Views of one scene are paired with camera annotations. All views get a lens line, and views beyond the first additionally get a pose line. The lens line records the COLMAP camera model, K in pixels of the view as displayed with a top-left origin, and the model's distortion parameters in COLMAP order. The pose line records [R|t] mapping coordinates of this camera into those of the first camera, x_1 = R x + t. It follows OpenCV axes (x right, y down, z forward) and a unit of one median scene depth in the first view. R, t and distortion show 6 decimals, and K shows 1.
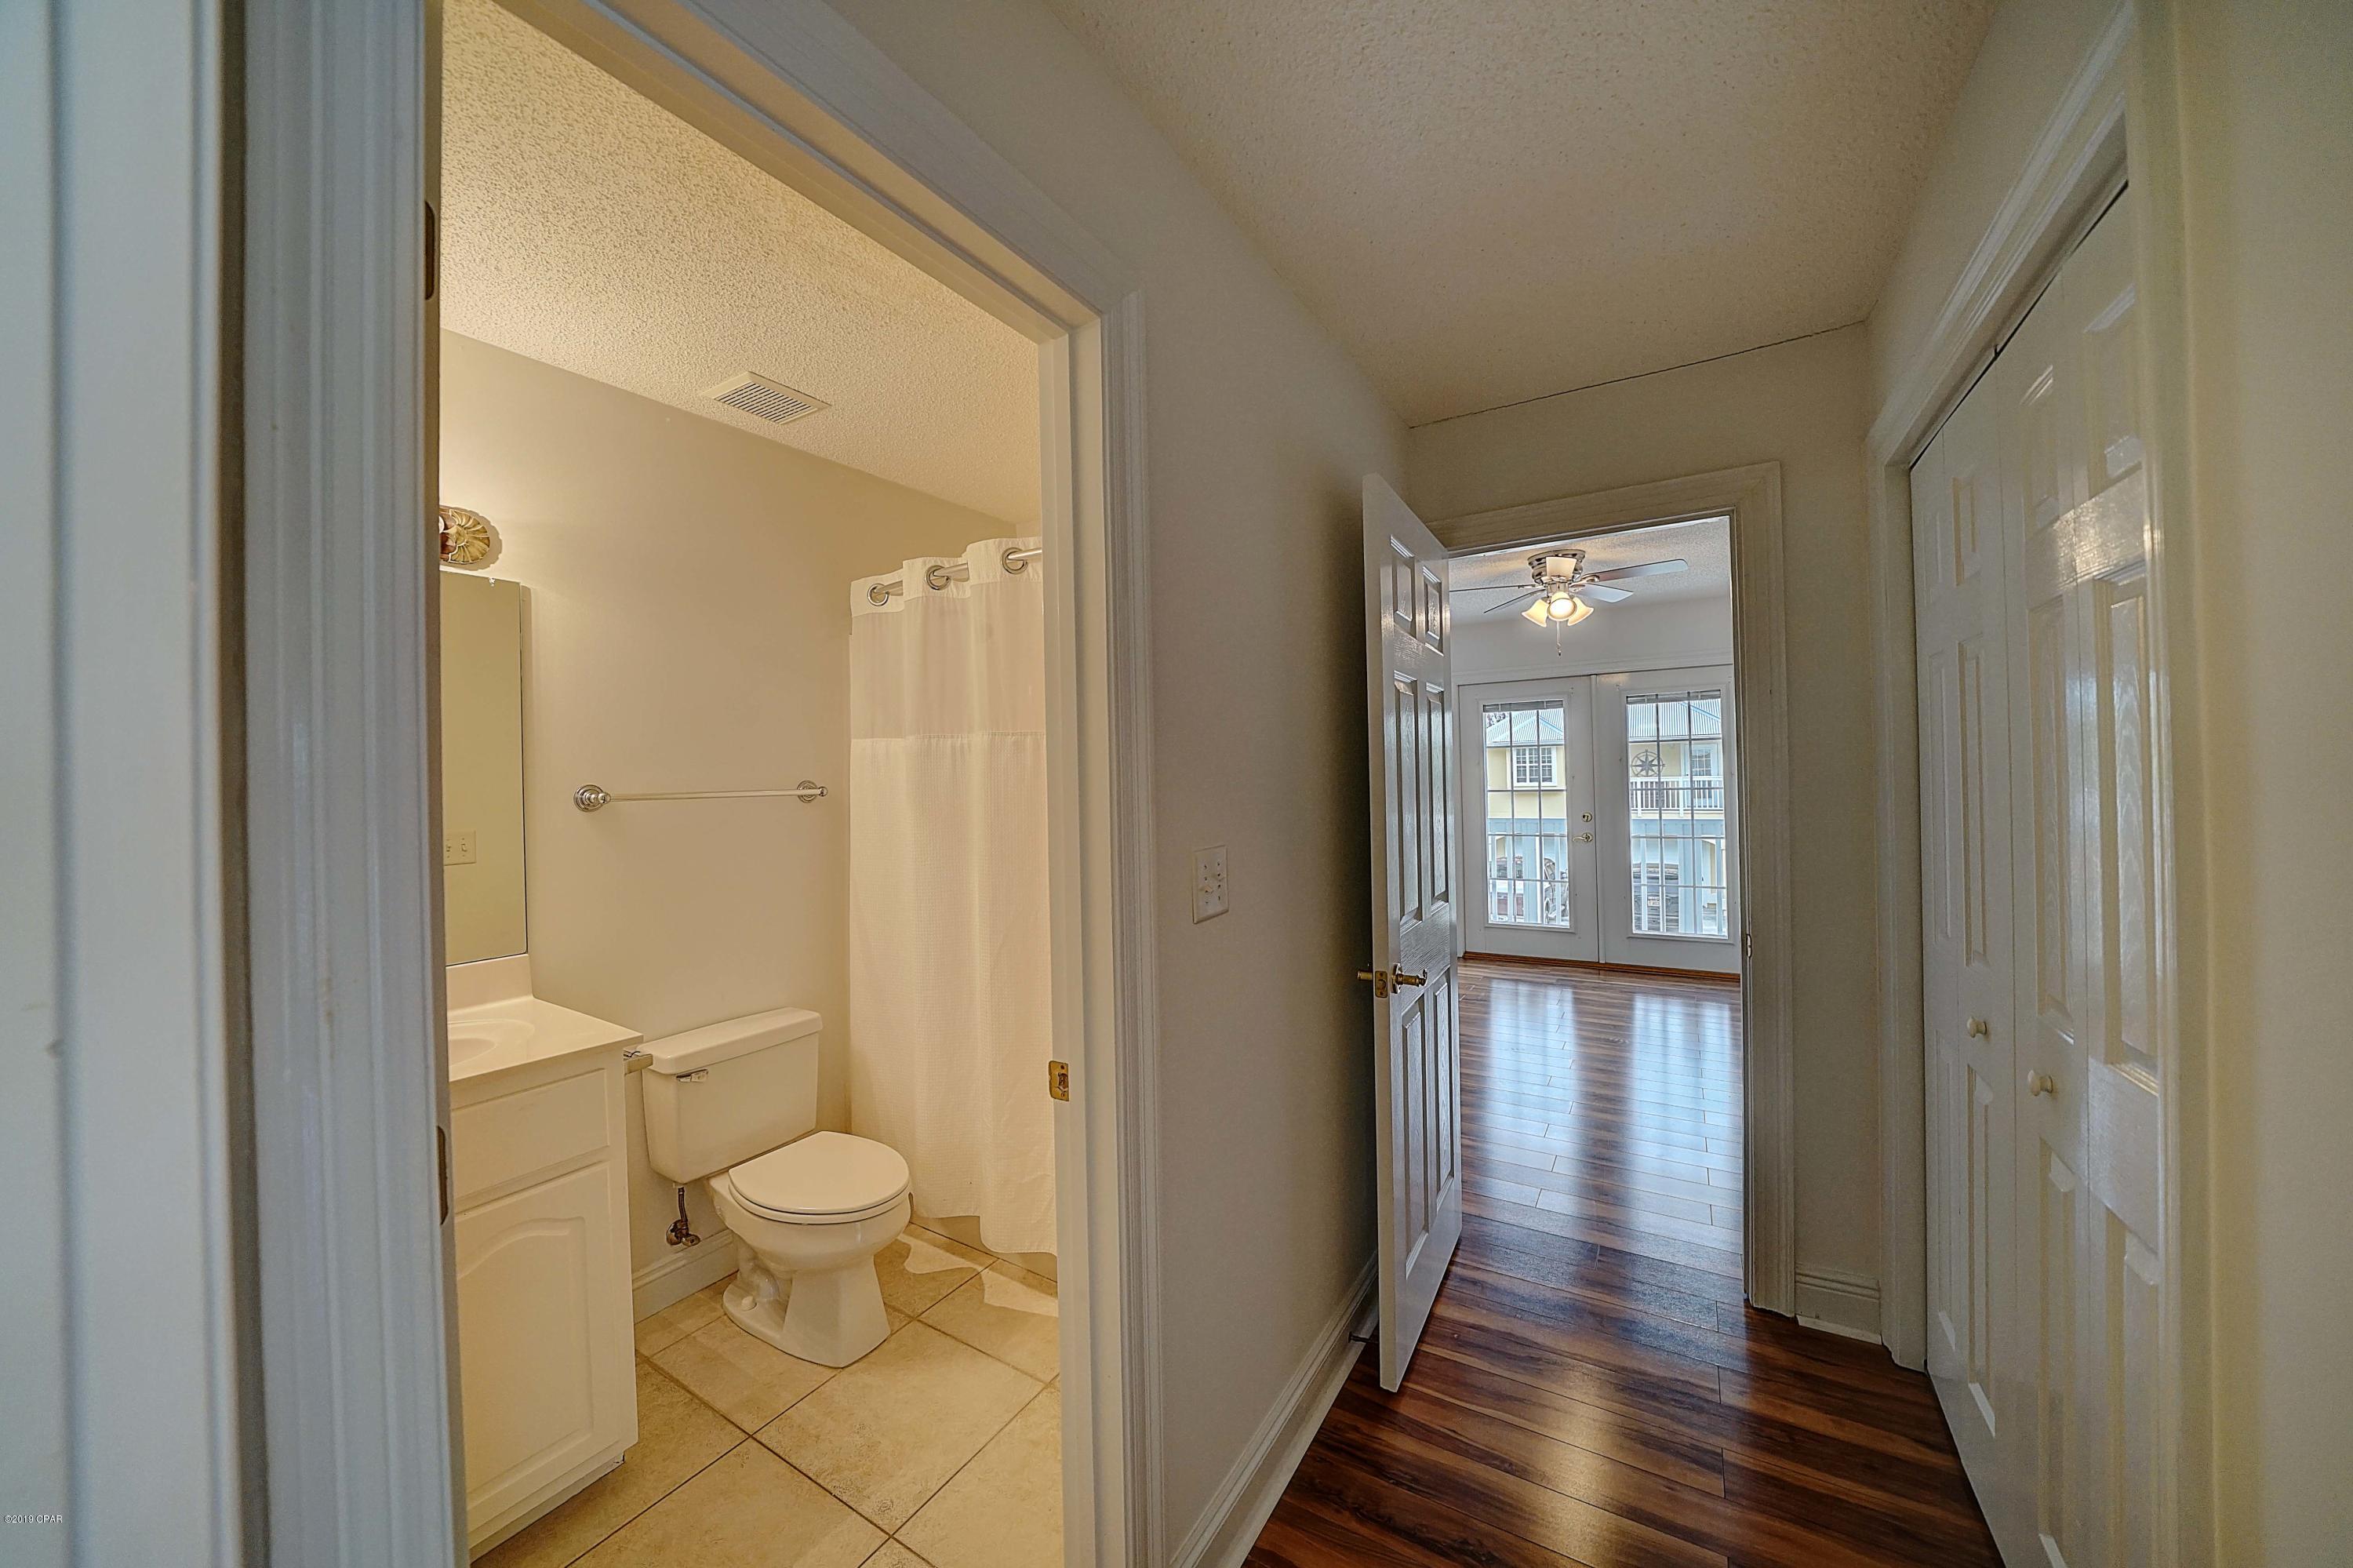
lens RADIAL K [[820.2, 0, 1168.5], [0, 820.2, 773.3], [0, 0, 1]] dist [-0.024511, 0.002007]
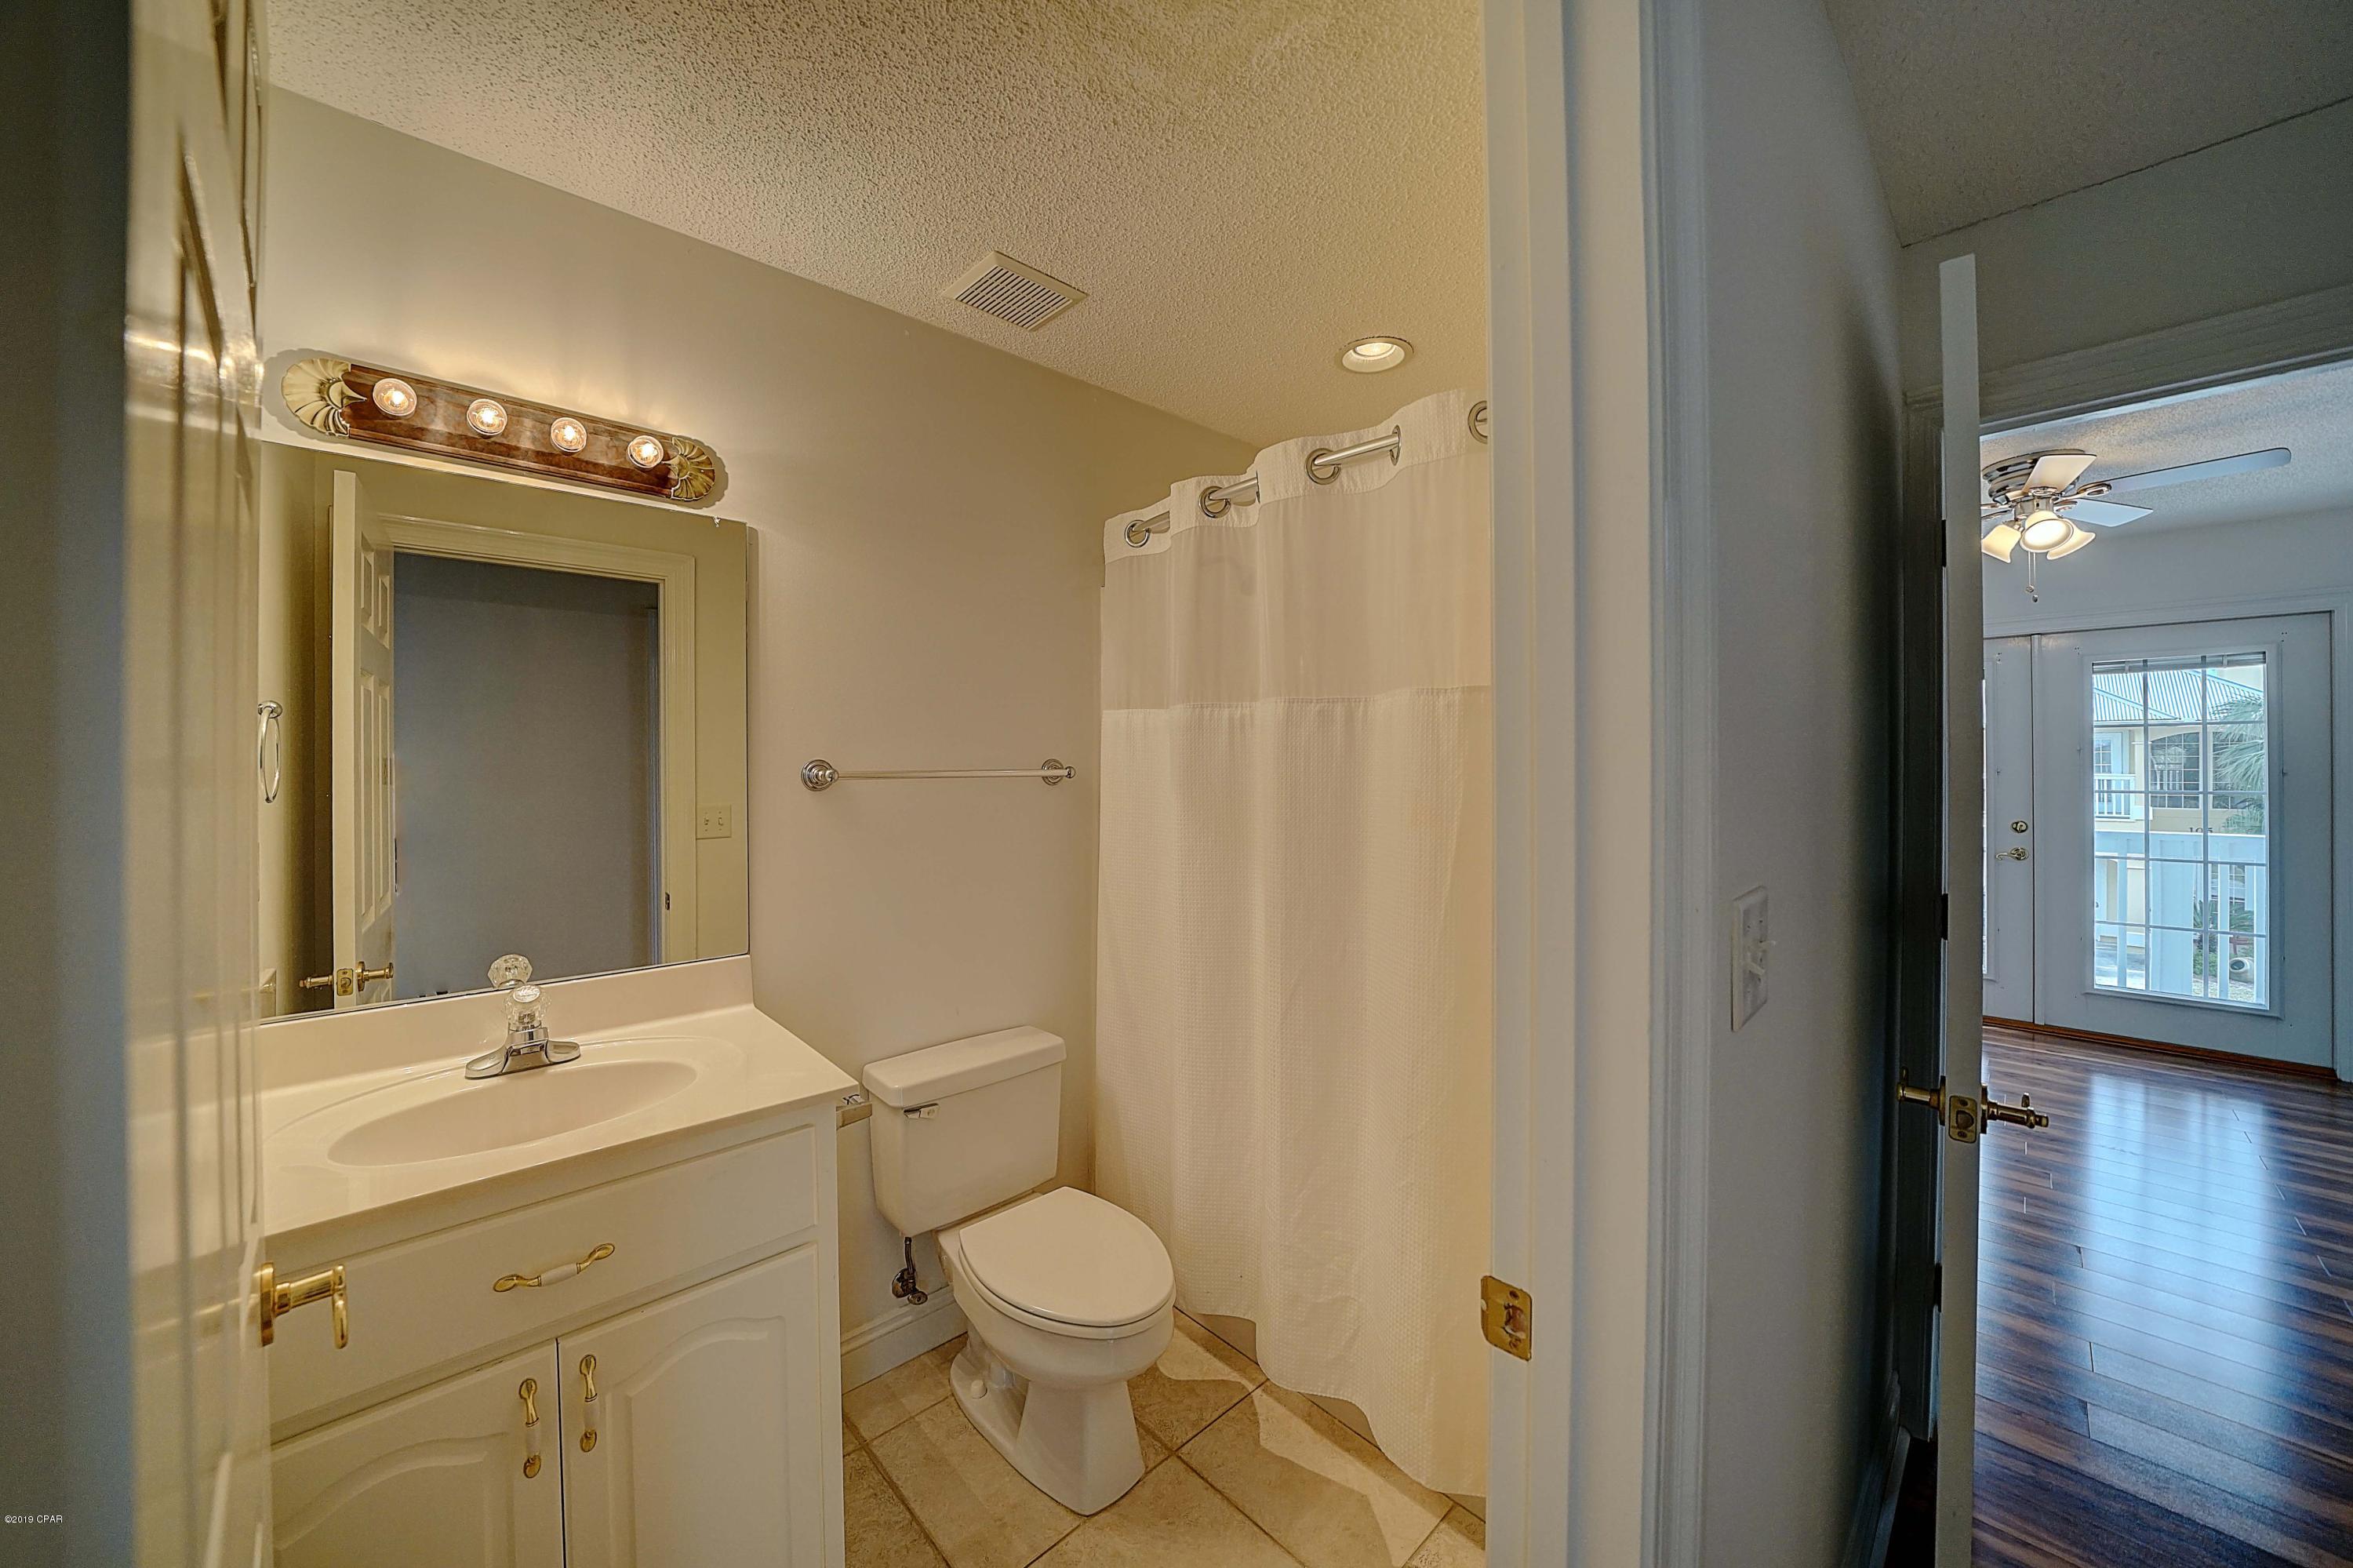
lens RADIAL K [[824.4, 0, 1169.1], [0, 824.4, 768.4], [0, 0, 1]] dist [-0.020634, 0.000079]
pose [[0.966292, 0.019841, -0.256685, -0.122865], [-0.016370, 0.999743, 0.015651, 0.003361], [0.256929, -0.010922, 0.966369, 0.237362]]
